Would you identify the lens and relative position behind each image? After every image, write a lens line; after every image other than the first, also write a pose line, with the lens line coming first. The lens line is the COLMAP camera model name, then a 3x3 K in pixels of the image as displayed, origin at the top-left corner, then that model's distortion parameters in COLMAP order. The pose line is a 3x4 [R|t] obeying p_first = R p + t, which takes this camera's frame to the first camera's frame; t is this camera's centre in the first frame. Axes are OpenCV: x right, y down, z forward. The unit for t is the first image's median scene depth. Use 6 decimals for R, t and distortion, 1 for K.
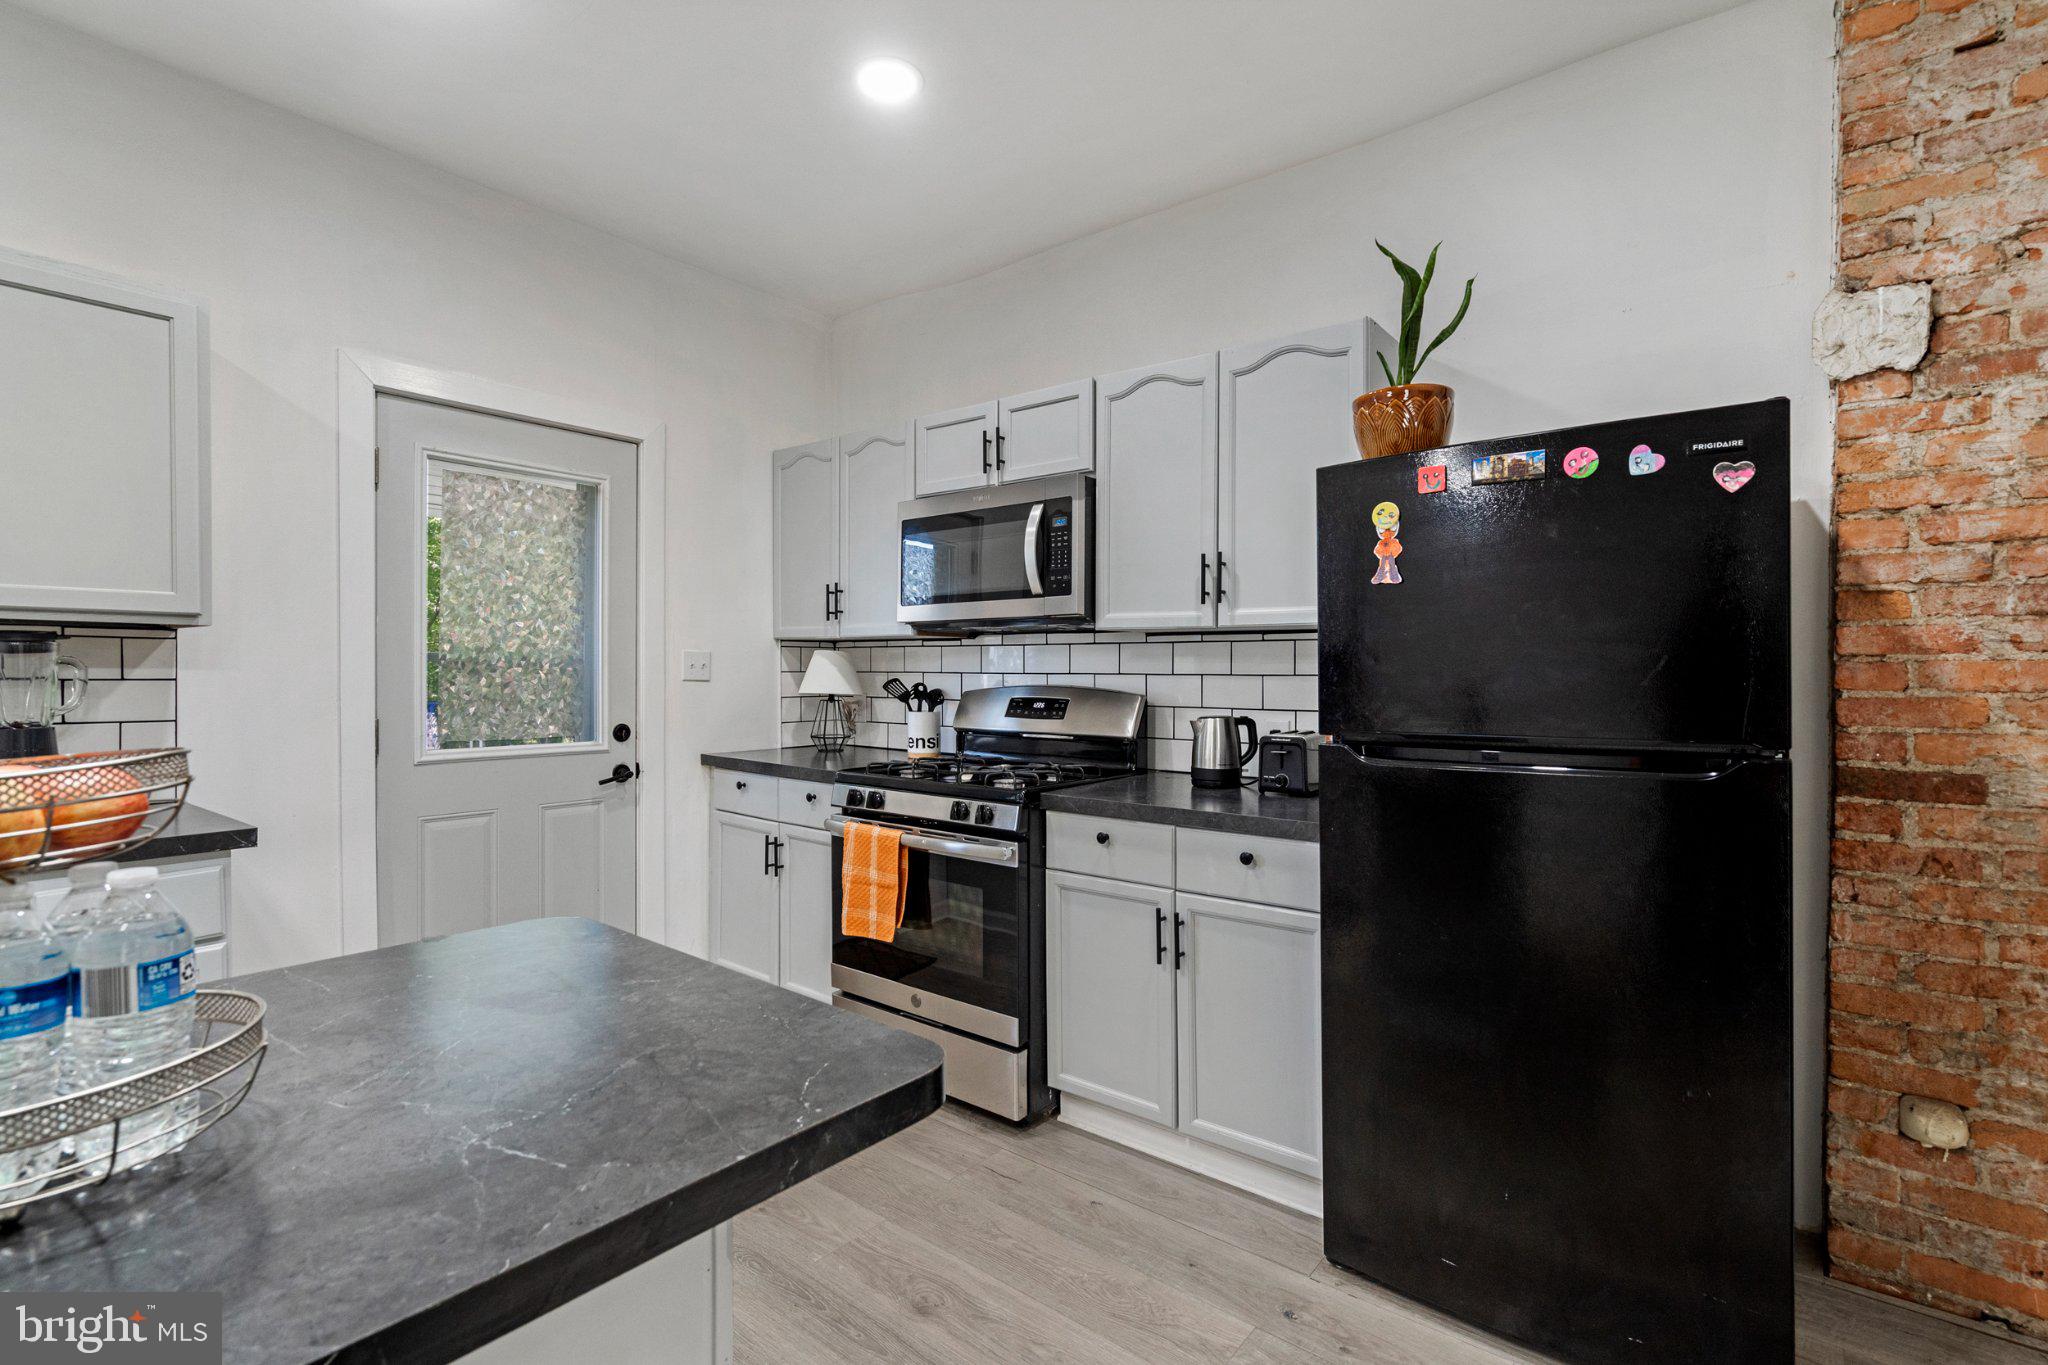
lens RADIAL K [[949.0, 0, 1027.9], [0, 949.0, 680.5], [0, 0, 1]] dist [-0.009120, 0.004245]
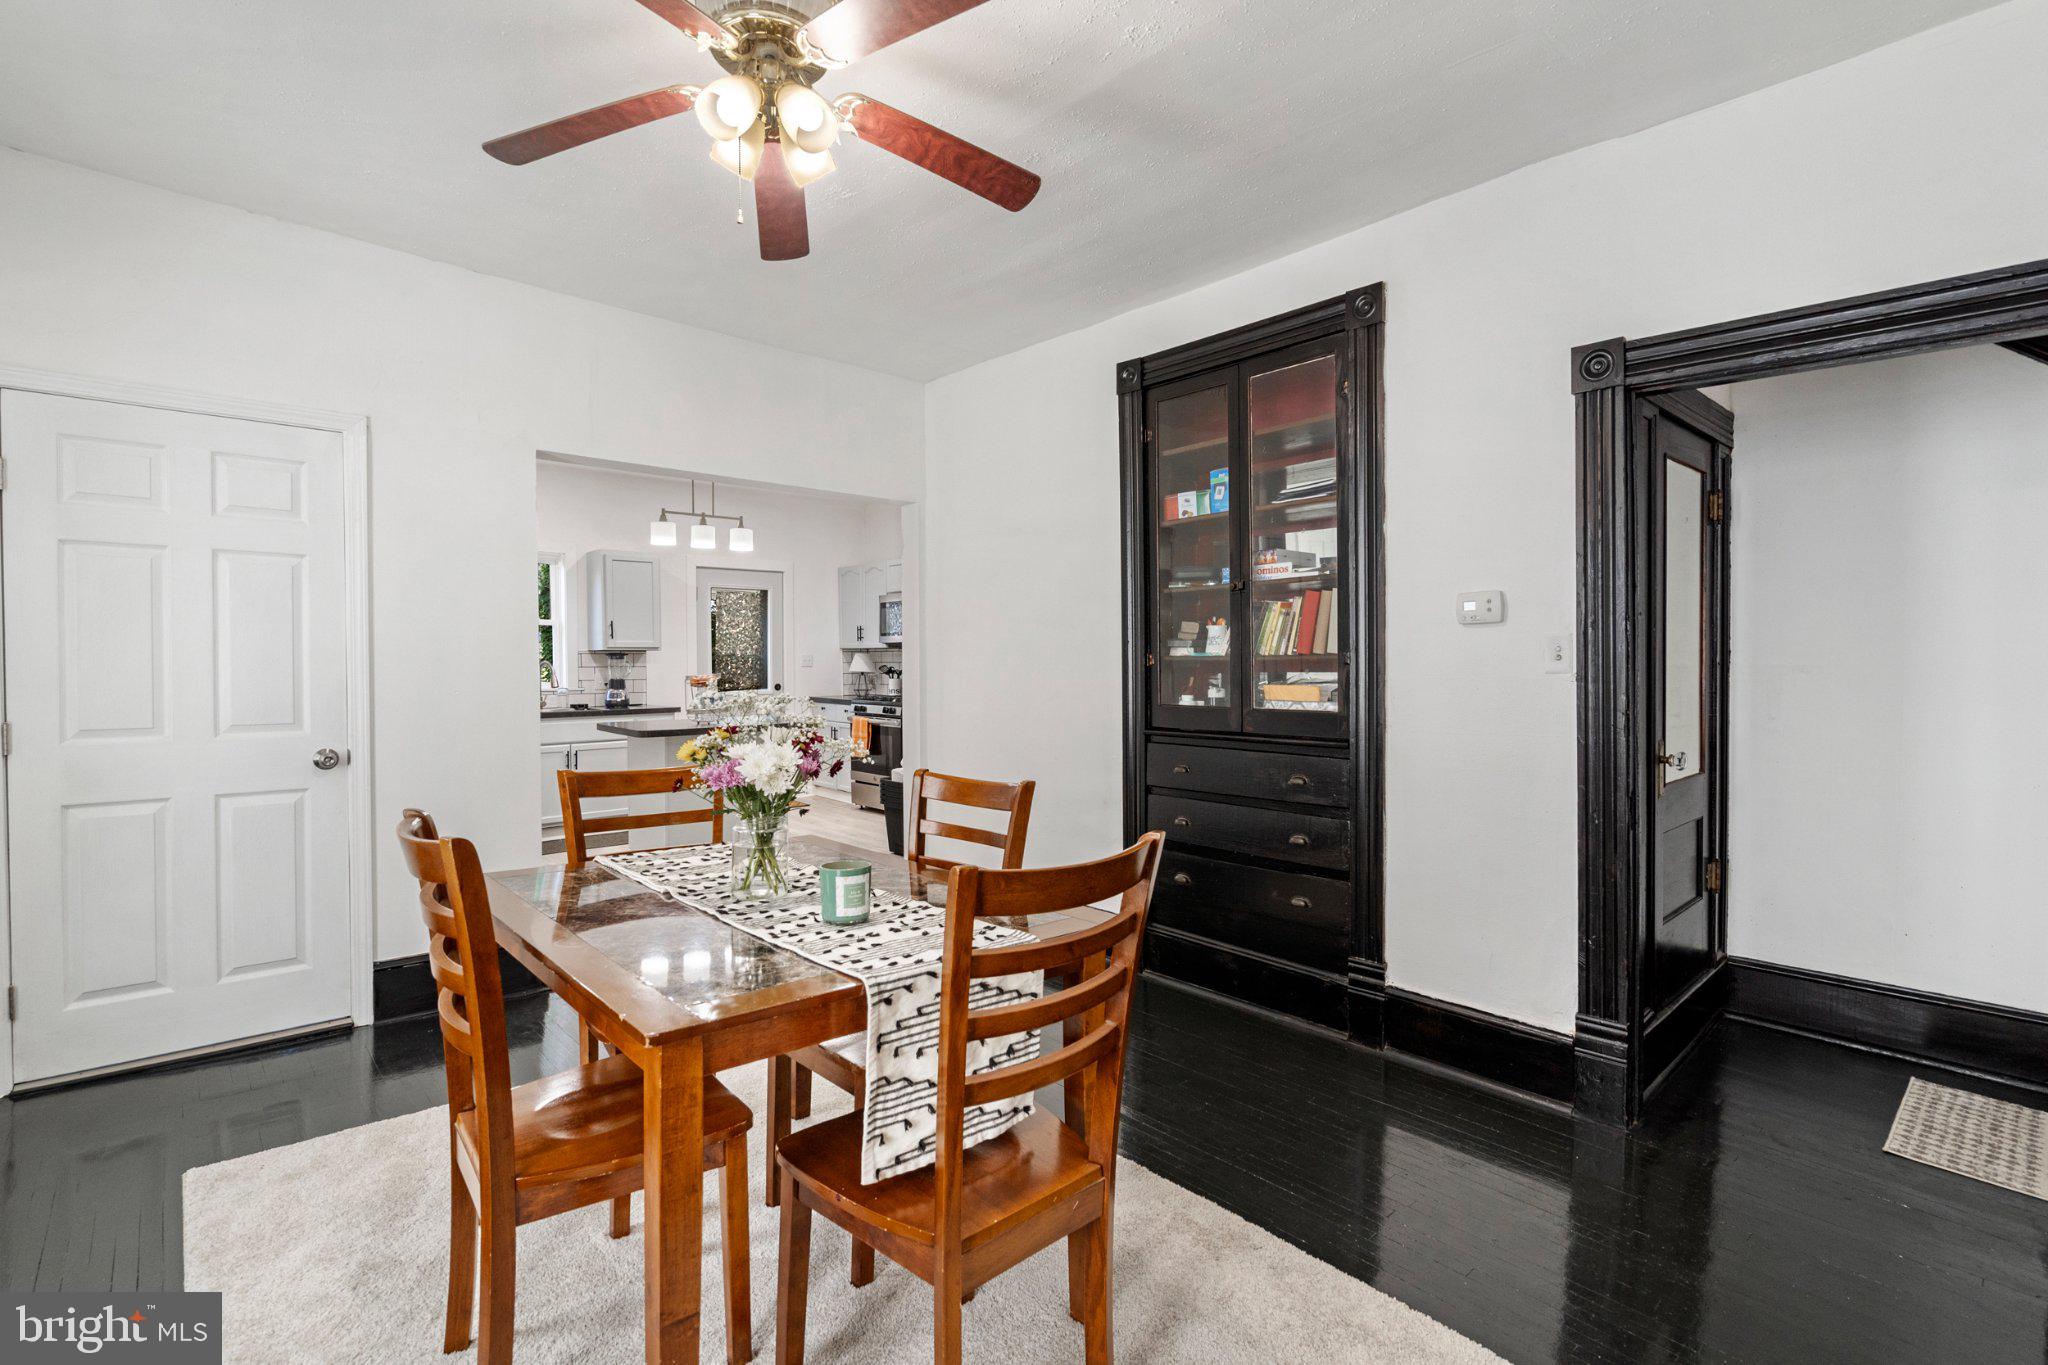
lens RADIAL K [[949.0, 0, 1020.9], [0, 949.0, 676.4], [0, 0, 1]] dist [-0.009120, 0.004245]
pose [[0.986109, -0.004459, -0.166037, 0.849095], [0.005937, 0.999947, 0.008409, 0.012136], [0.165991, -0.009278, 0.986084, -1.866909]]
